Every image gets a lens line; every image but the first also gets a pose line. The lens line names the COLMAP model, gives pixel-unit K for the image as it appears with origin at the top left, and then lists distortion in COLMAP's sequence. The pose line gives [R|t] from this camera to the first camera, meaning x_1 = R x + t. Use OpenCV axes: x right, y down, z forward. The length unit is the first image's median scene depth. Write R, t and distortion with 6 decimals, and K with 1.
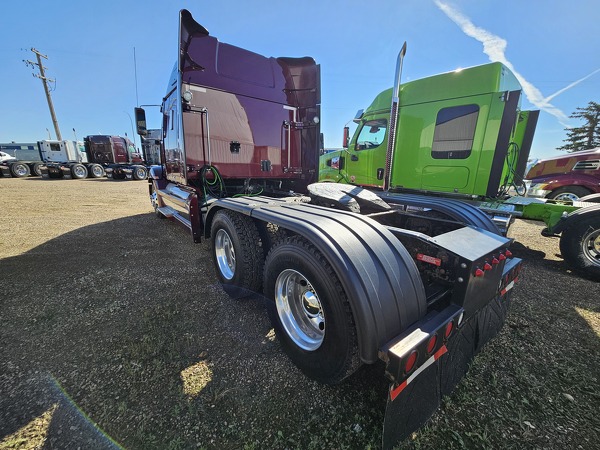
lens RADIAL K [[244.6, 0, 299.4], [0, 244.6, 225.7], [0, 0, 1]] dist [-0.001078, 0.000318]
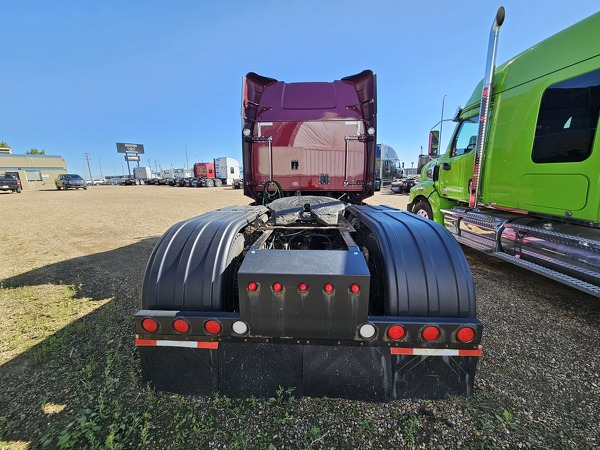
lens RADIAL K [[244.6, 0, 299.6], [0, 244.6, 224.0], [0, 0, 1]] dist [-0.001078, 0.000318]
pose [[0.767734, 0.092112, -0.634113, 0.117022], [-0.125264, 0.992095, -0.007548, -0.006175], [0.628405, 0.085226, 0.773204, 0.025715]]
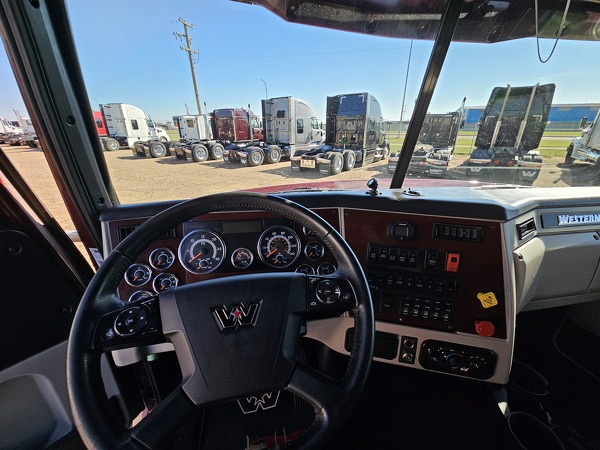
lens RADIAL K [[244.6, 0, 300.0], [0, 244.6, 227.4], [0, 0, 1]] dist [-0.001078, 0.000318]
pose [[0.895681, 0.153137, -0.417497, -0.156752], [-0.093427, 0.982684, 0.160012, -0.134666], [0.434772, -0.104314, 0.894479, 0.331654]]
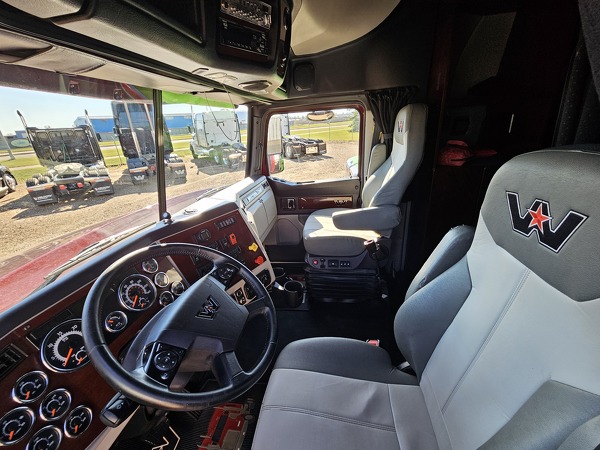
lens RADIAL K [[244.6, 0, 297.9], [0, 244.6, 227.6], [0, 0, 1]] dist [-0.001078, 0.000318]
pose [[0.723368, -0.328190, 0.607479, -0.175309], [0.241156, 0.944494, 0.223101, -0.138579], [-0.646980, -0.014887, 0.762362, 0.314743]]
